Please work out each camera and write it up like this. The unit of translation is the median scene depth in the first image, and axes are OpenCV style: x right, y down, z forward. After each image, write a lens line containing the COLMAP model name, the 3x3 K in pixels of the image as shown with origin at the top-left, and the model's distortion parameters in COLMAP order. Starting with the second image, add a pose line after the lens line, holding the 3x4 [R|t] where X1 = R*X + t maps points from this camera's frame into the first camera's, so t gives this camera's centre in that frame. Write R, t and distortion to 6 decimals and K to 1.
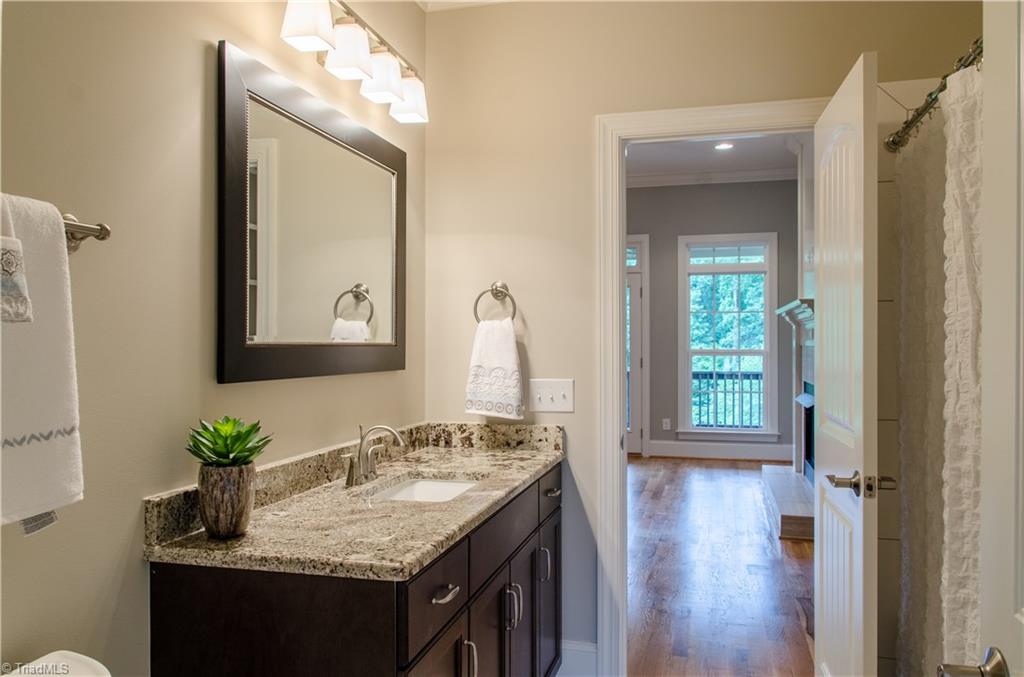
lens RADIAL K [[783.8, 0, 510.9], [0, 783.8, 341.2], [0, 0, 1]] dist [0.004754, -0.003569]
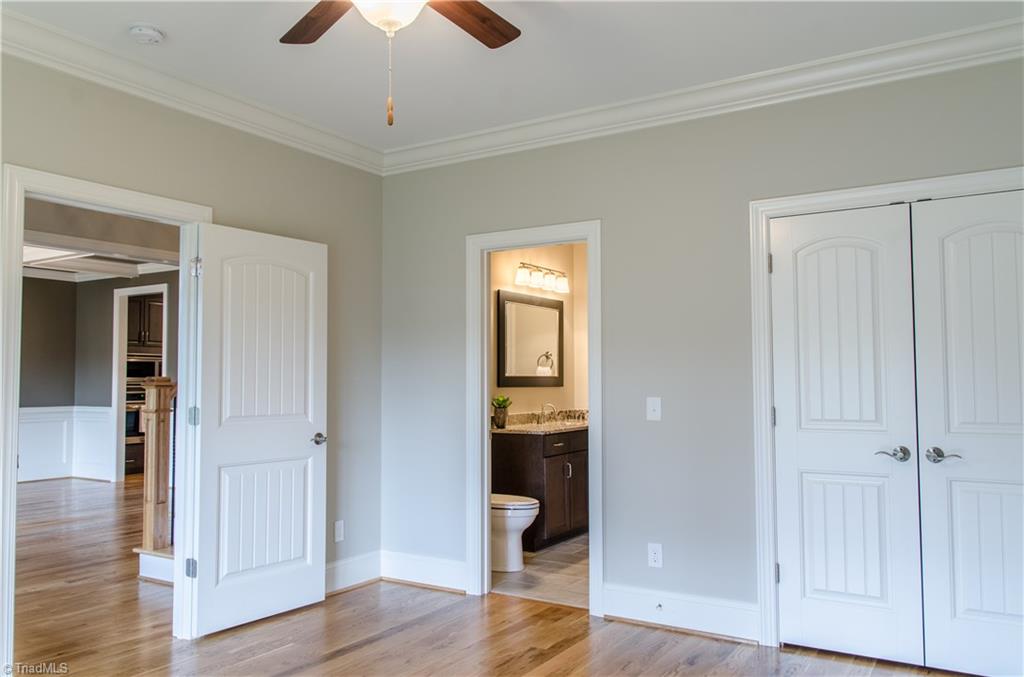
lens RADIAL K [[783.8, 0, 510.9], [0, 783.8, 341.2], [0, 0, 1]] dist [0.004754, -0.003569]
pose [[0.954986, -0.013458, -0.296347, 0.566742], [-0.000227, 0.998937, -0.046097, 0.007932], [0.296652, 0.044089, 0.953967, -1.829874]]
